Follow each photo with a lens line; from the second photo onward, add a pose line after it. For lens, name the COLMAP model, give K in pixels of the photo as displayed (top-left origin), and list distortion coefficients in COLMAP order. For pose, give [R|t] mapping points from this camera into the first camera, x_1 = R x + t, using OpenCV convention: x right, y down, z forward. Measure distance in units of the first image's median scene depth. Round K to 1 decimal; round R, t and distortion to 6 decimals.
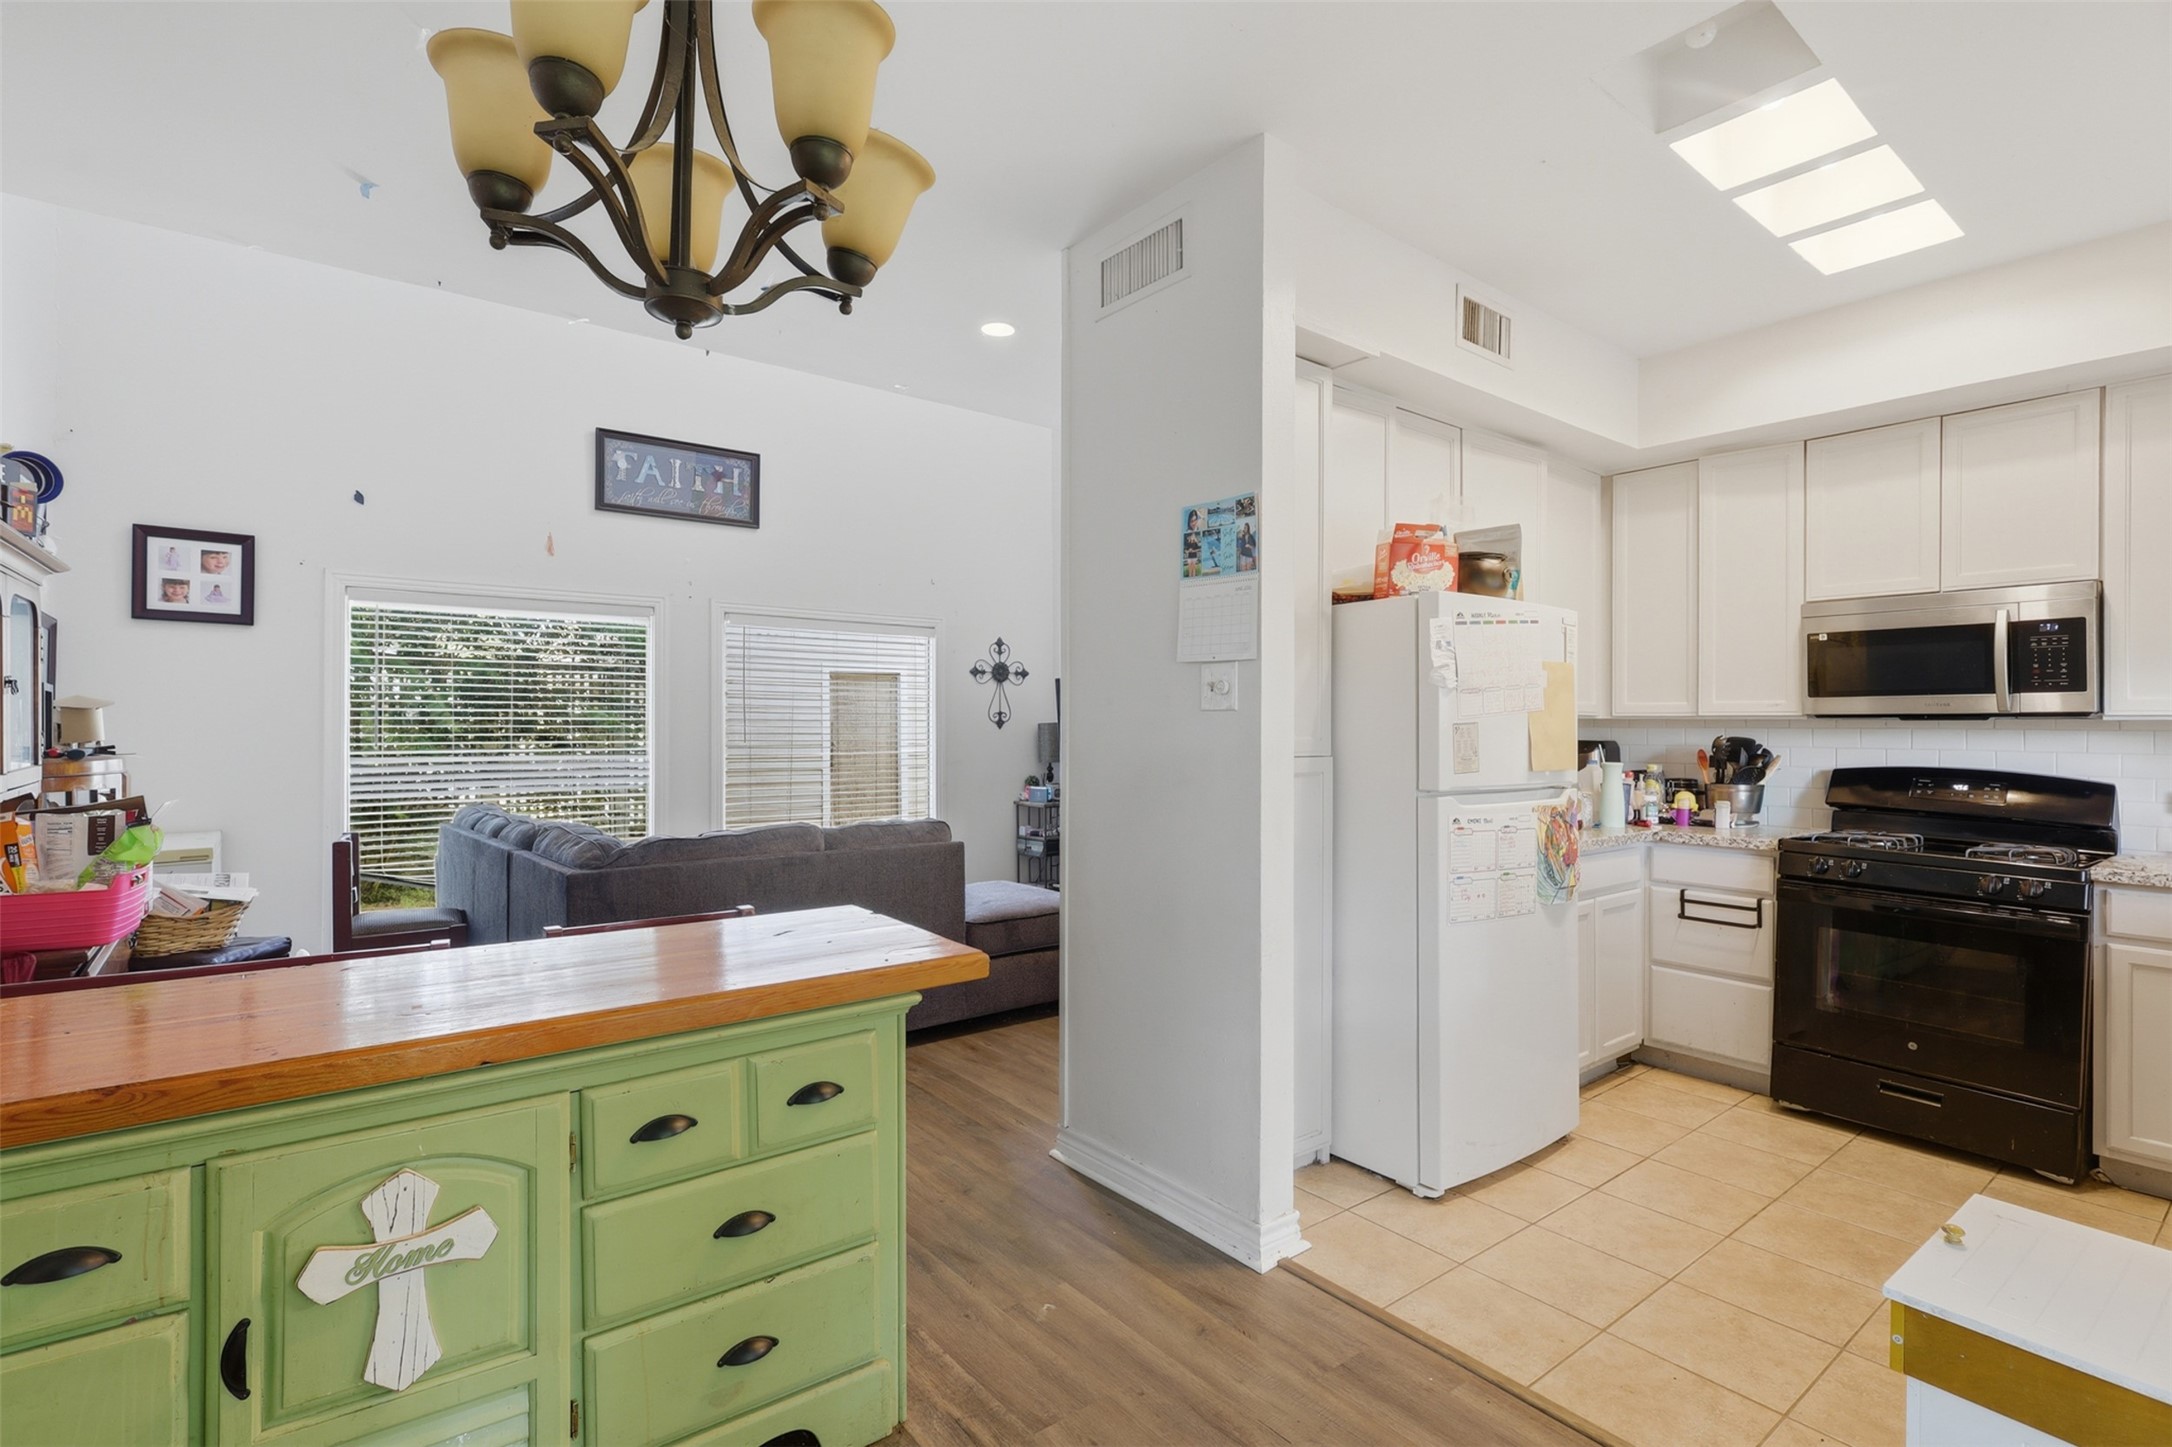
lens RADIAL K [[1066.9, 0, 1084.3], [0, 1066.9, 724.3], [0, 0, 1]] dist [-0.001867, 0.000263]
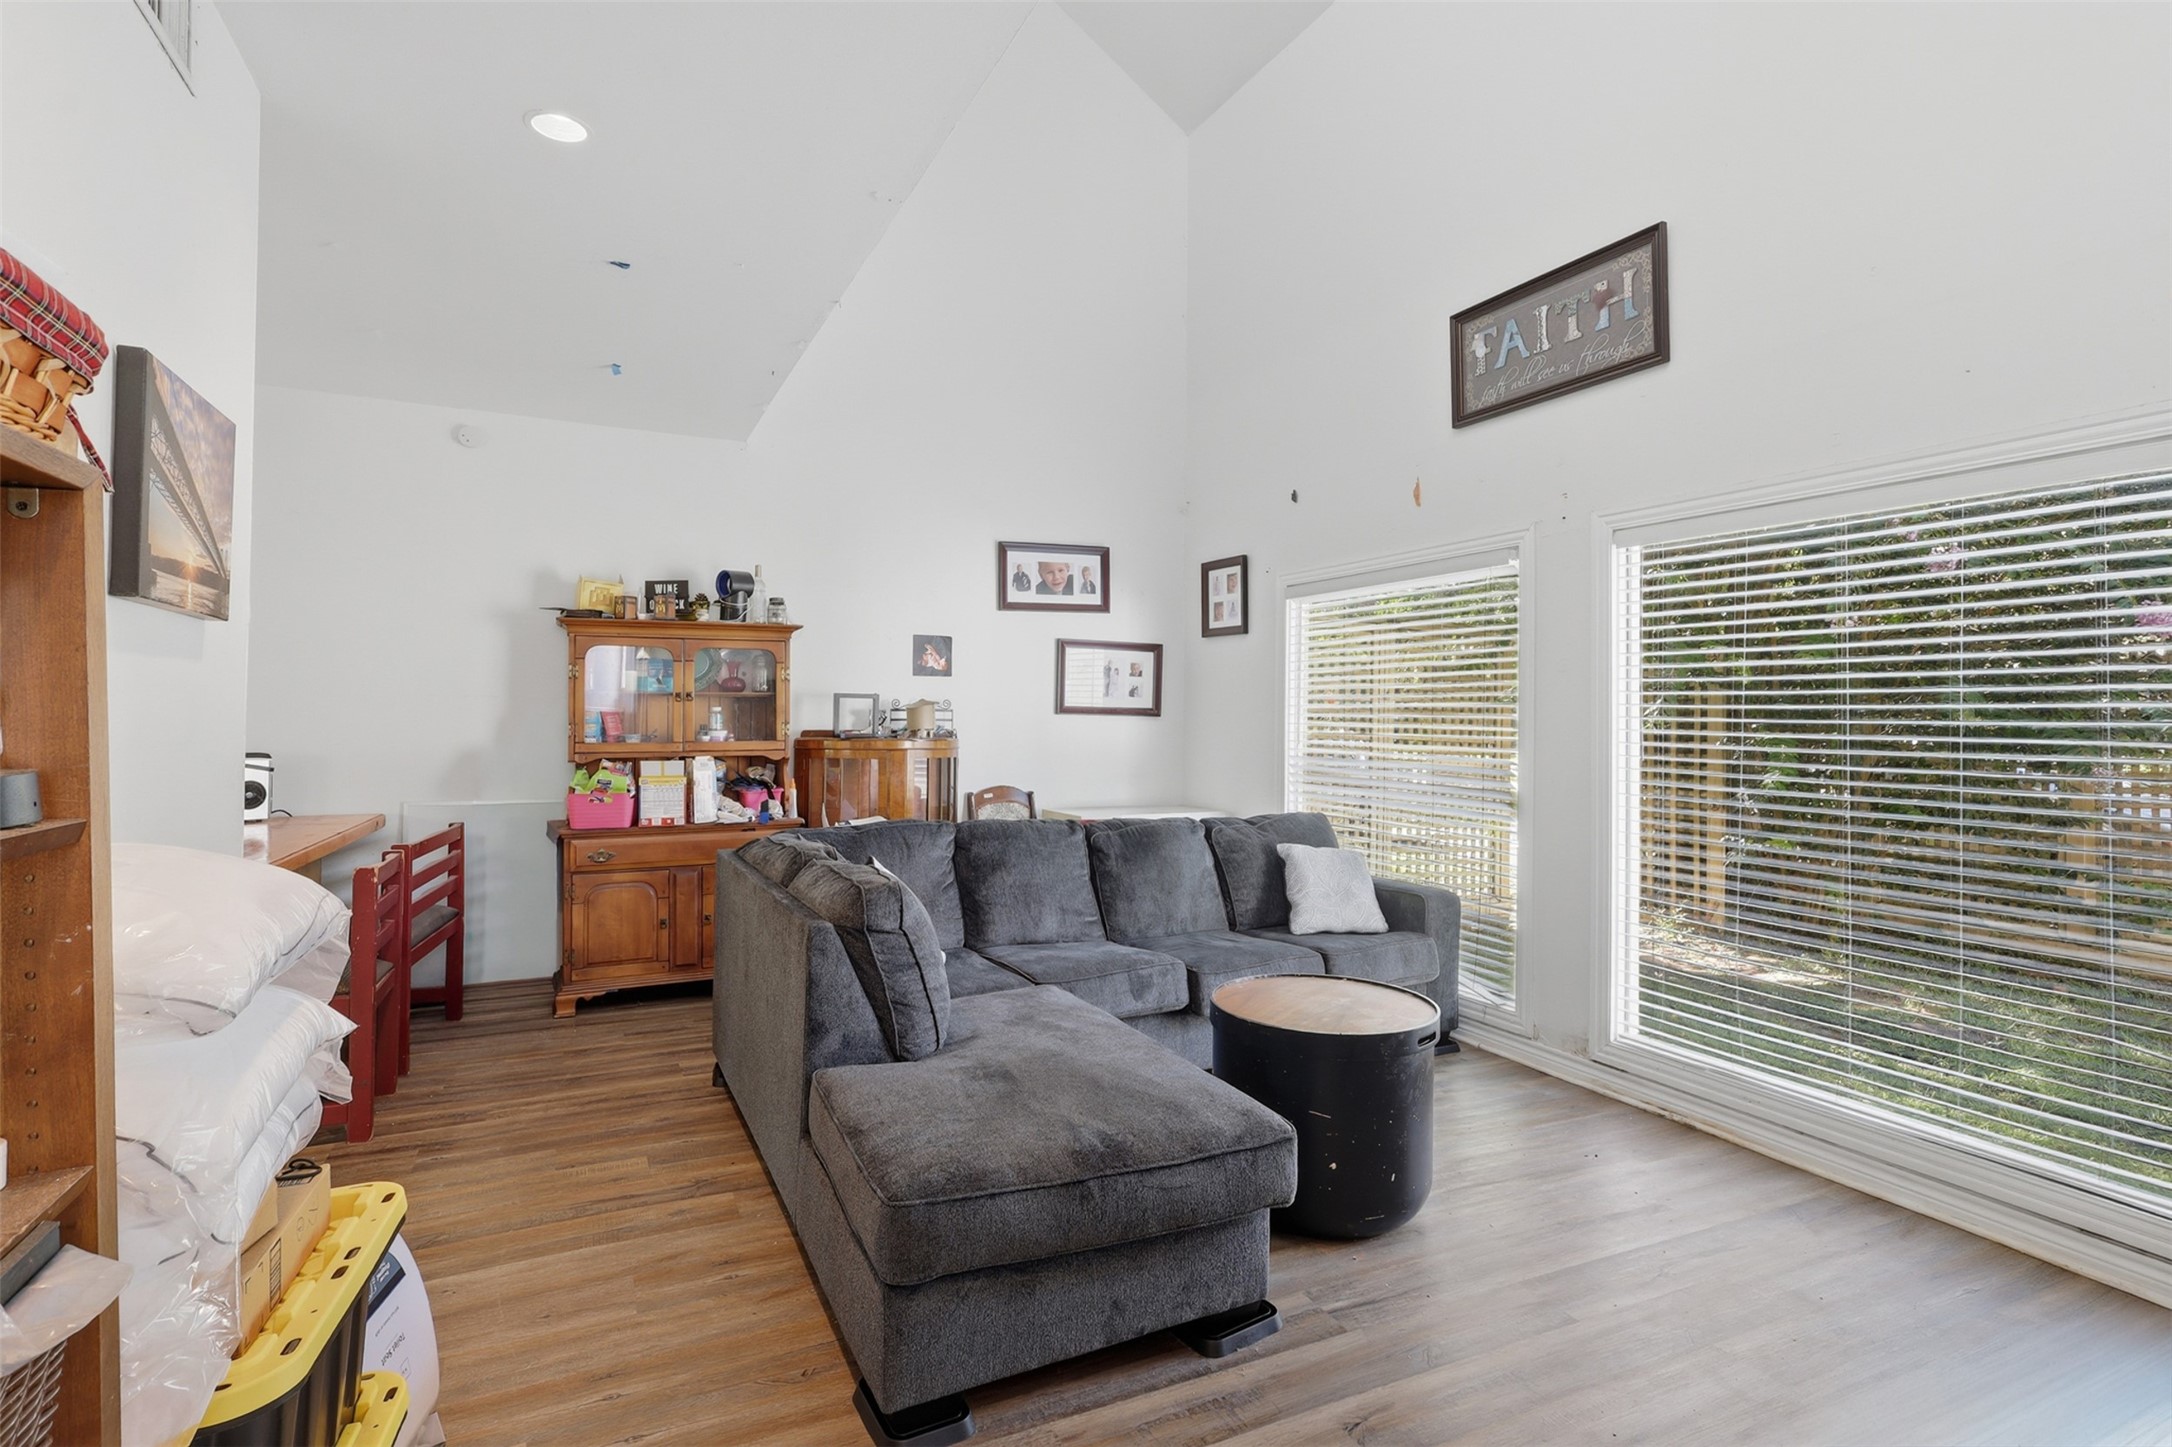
lens RADIAL K [[1066.9, 0, 1074.5], [0, 1066.9, 707.7], [0, 0, 1]] dist [-0.001867, 0.000263]
pose [[-0.223636, -0.008182, -0.974638, 0.280727], [-0.008998, 0.999939, -0.006330, -0.004730], [0.974631, 0.007354, -0.223696, 0.843579]]
